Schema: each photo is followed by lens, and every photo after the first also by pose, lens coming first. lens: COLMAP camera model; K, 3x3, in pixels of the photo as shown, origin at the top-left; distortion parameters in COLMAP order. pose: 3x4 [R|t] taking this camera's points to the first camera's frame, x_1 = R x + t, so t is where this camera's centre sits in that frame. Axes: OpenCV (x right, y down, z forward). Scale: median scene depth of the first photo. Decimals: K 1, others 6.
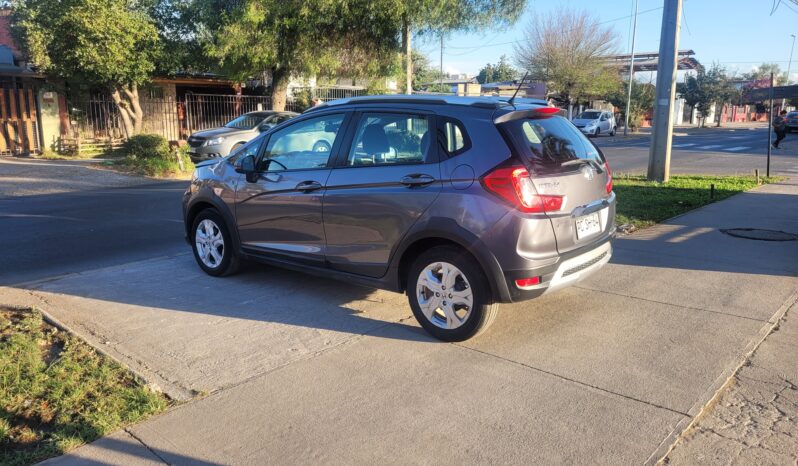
lens RADIAL K [[610.7, 0, 399.0], [0, 610.7, 233.0], [0, 0, 1]] dist [0.033718, 0.002203]
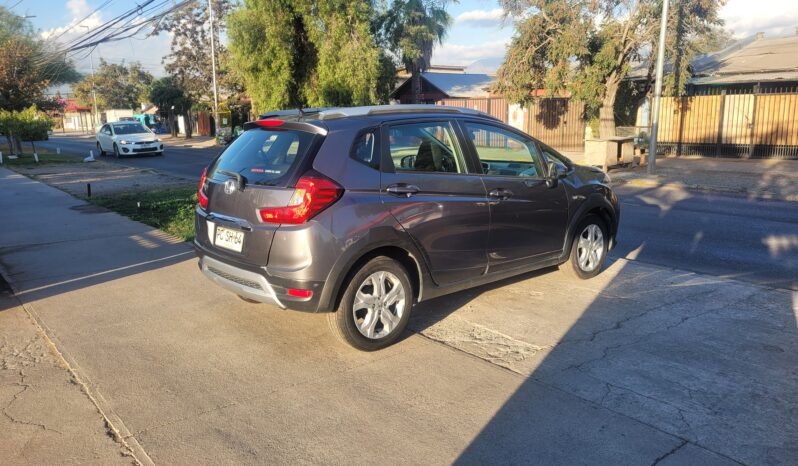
lens RADIAL K [[590.0, 0, 389.5], [0, 590.0, 244.3], [0, 0, 1]] dist [0.027610, -0.004349]
pose [[-0.160915, 0.207395, -0.964932, 0.367148], [-0.183494, 0.954341, 0.235719, -0.084962], [0.969761, 0.214990, -0.115512, 0.420875]]
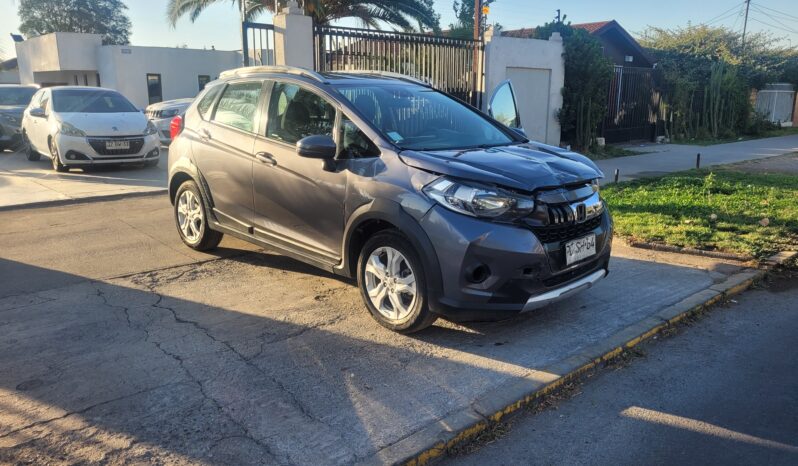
lens RADIAL K [[610.7, 0, 399.0], [0, 610.7, 233.0], [0, 0, 1]] dist [0.033718, 0.002203]
pose [[-0.993268, -0.034276, 0.110650, -0.073554], [0.014129, 0.912239, 0.409415, -0.139426], [-0.114972, 0.408222, -0.905614, 0.734620]]
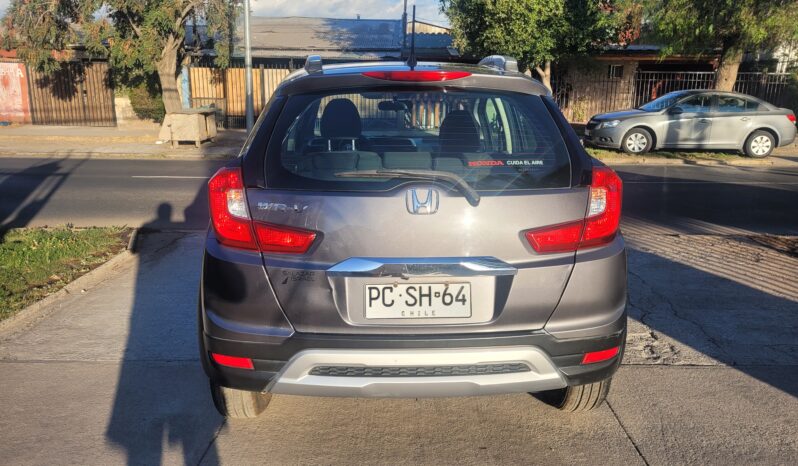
lens RADIAL K [[610.7, 0, 399.0], [0, 610.7, 233.0], [0, 0, 1]] dist [0.033718, 0.002203]
pose [[0.656333, 0.176365, -0.733568, 0.208186], [-0.155964, 0.983009, 0.096793, -0.035953], [0.738175, 0.050882, 0.672687, 0.201154]]
